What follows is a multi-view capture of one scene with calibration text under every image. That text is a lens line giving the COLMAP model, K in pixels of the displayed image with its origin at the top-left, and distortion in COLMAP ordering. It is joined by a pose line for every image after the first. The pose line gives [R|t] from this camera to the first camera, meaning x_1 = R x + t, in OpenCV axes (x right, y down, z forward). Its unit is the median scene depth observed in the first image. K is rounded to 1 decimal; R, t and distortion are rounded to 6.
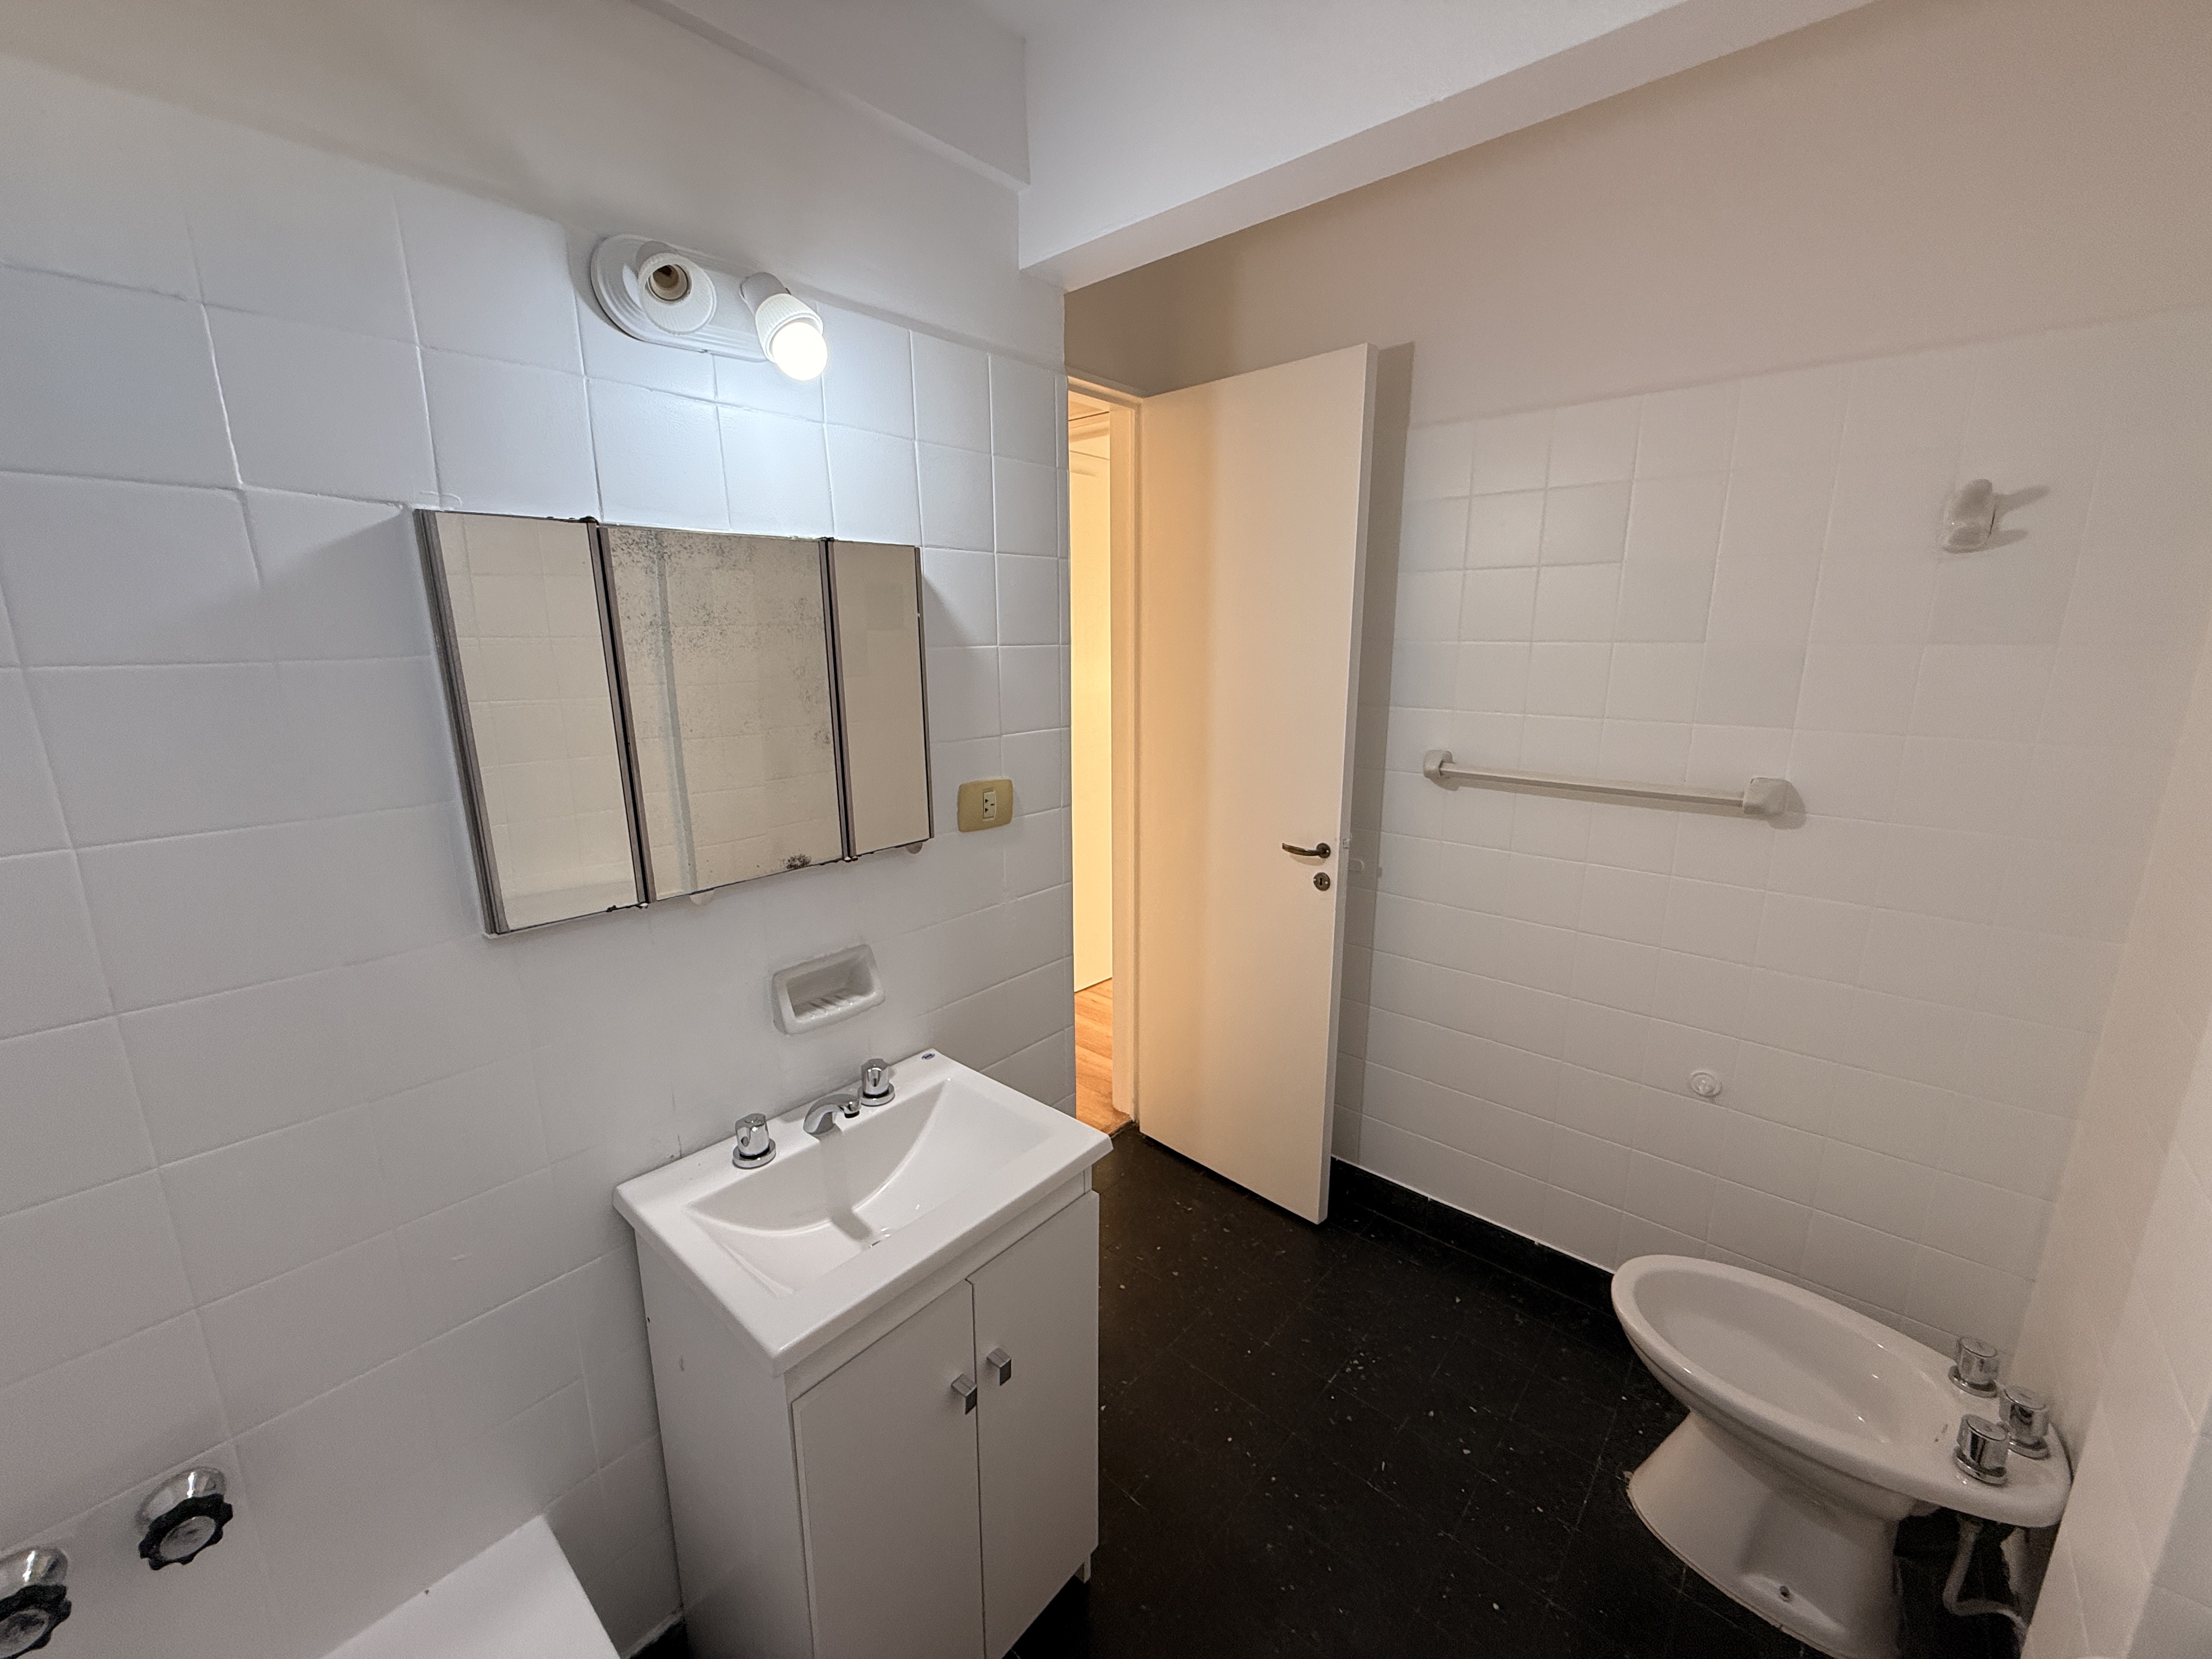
lens RADIAL K [[875.1, 0, 1098.5], [0, 875.1, 827.6], [0, 0, 1]] dist [-0.000946, 0.000259]
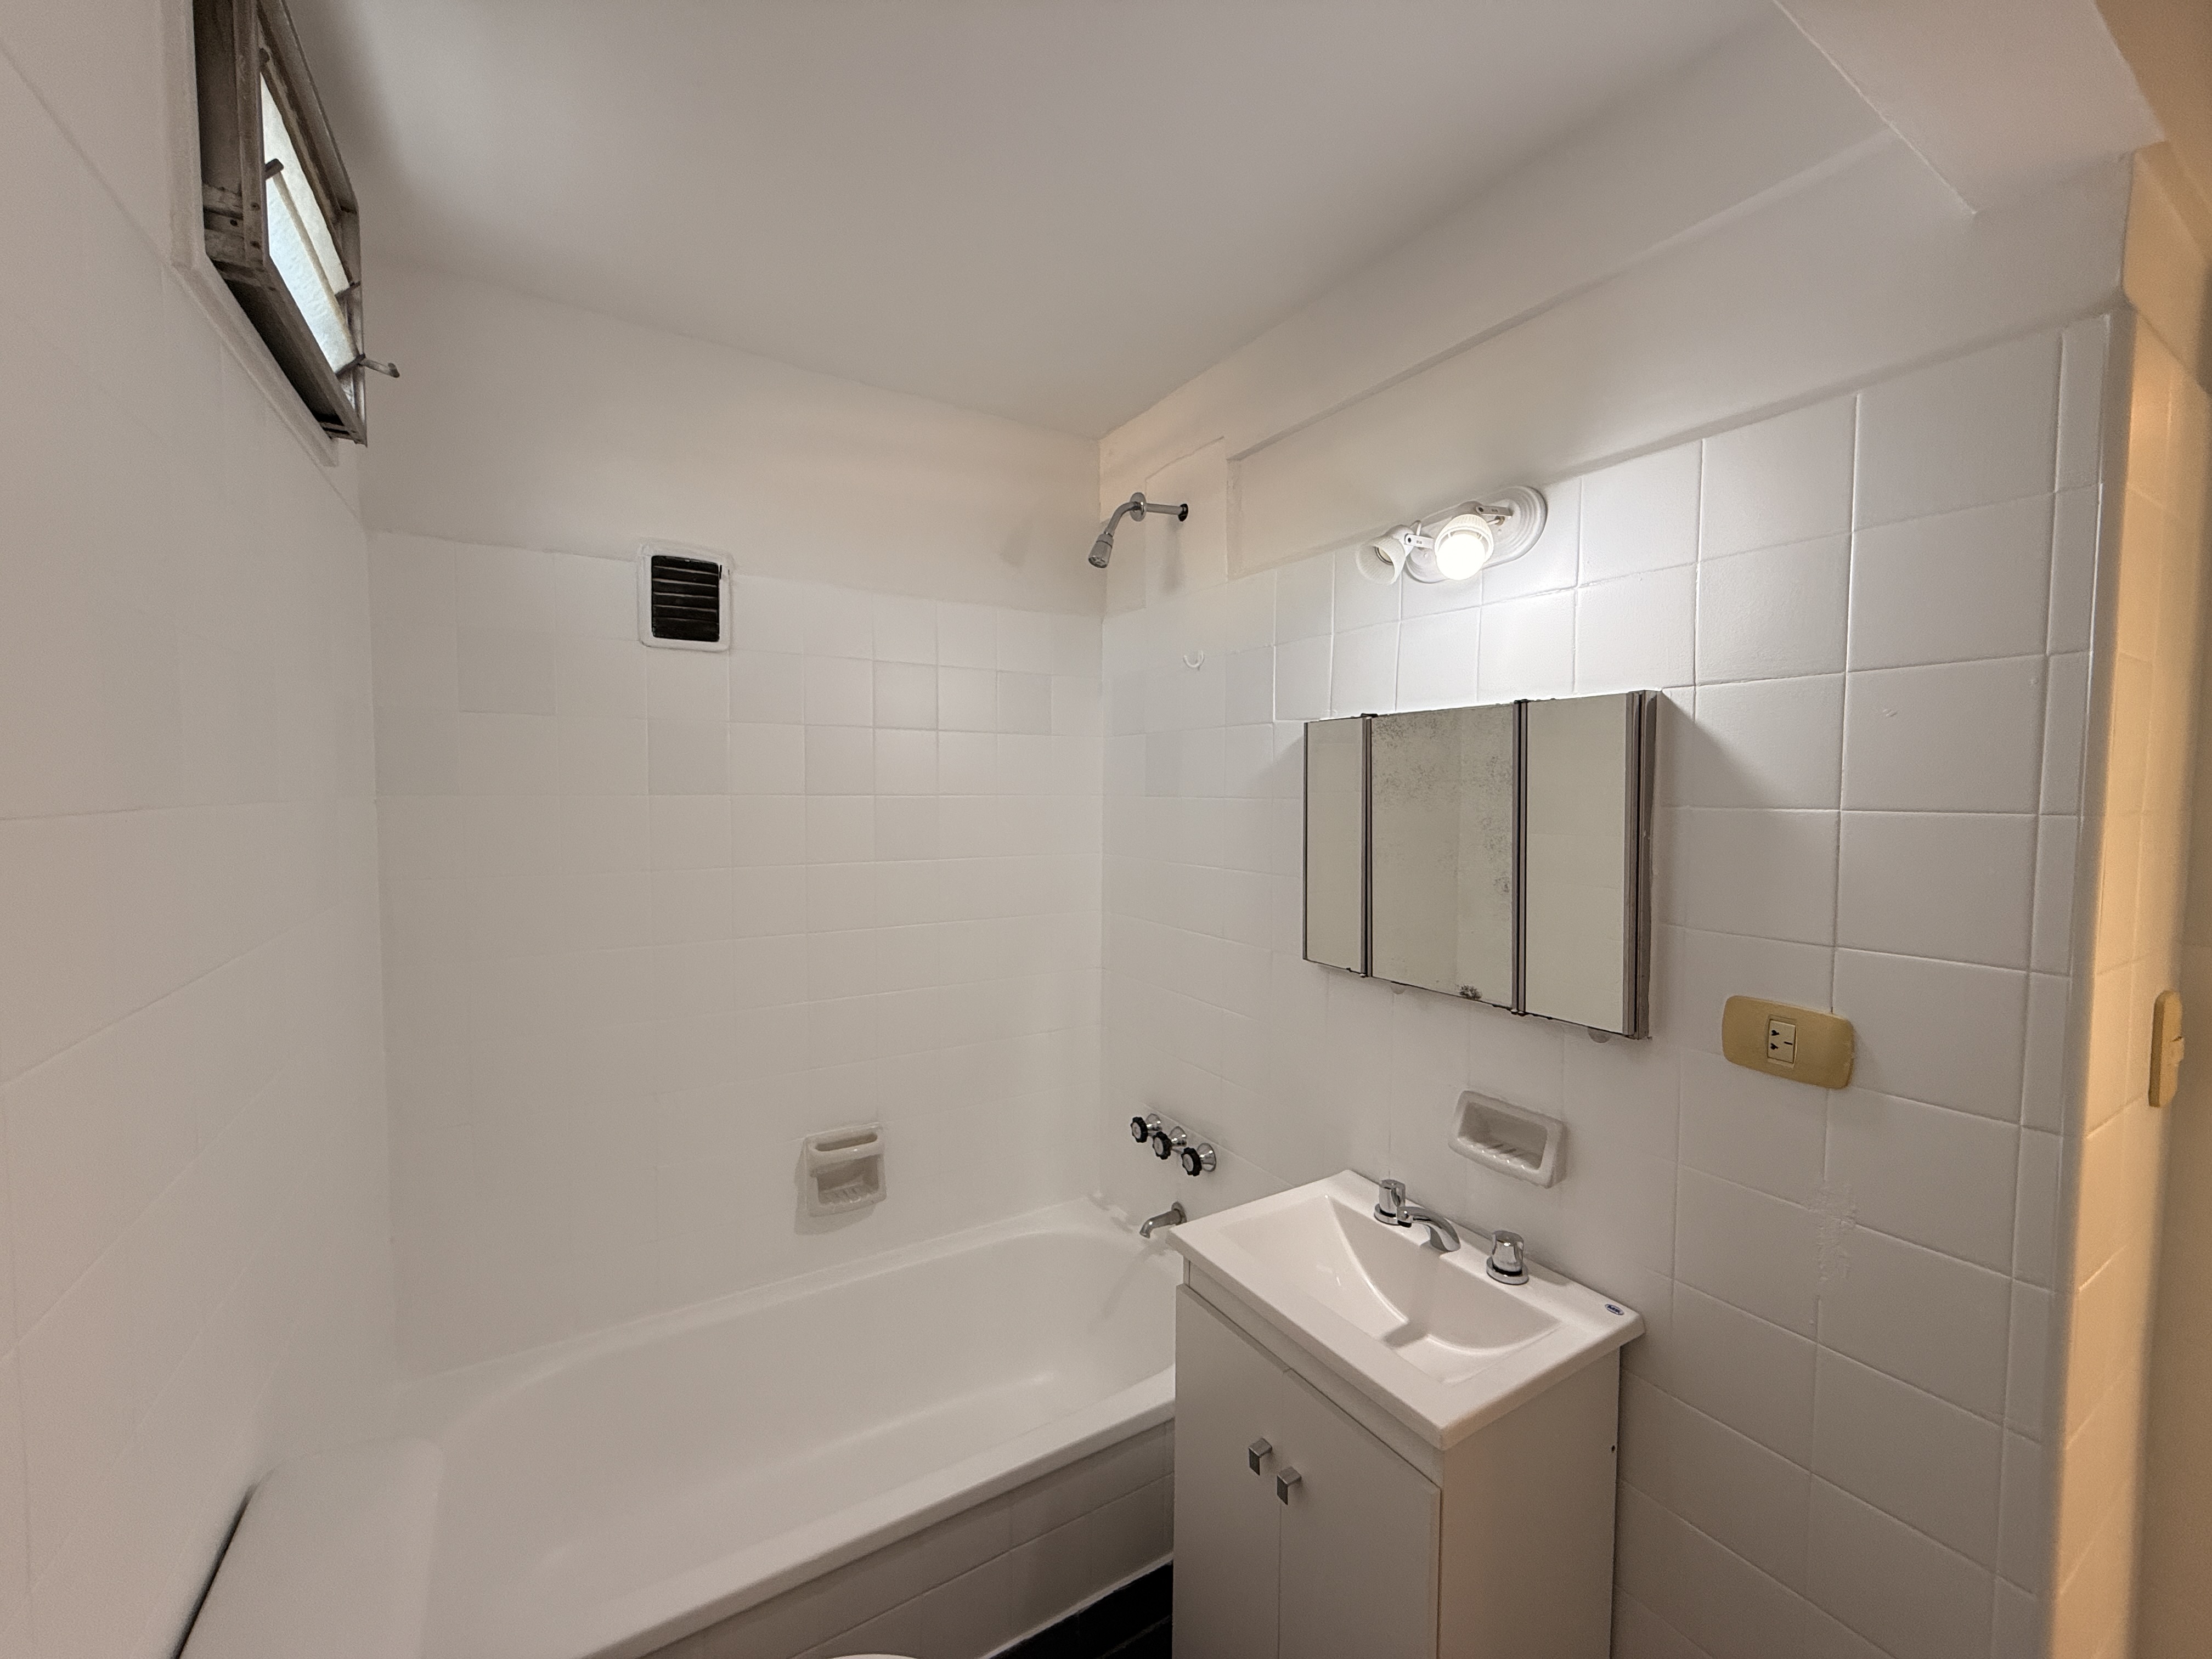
lens RADIAL K [[875.1, 0, 1098.5], [0, 875.1, 827.6], [0, 0, 1]] dist [-0.000946, 0.000259]
pose [[-0.298779, 0.048703, -0.953079, 0.741444], [-0.210261, 0.970796, 0.115523, -0.170335], [0.930871, 0.234911, -0.279814, 0.741629]]
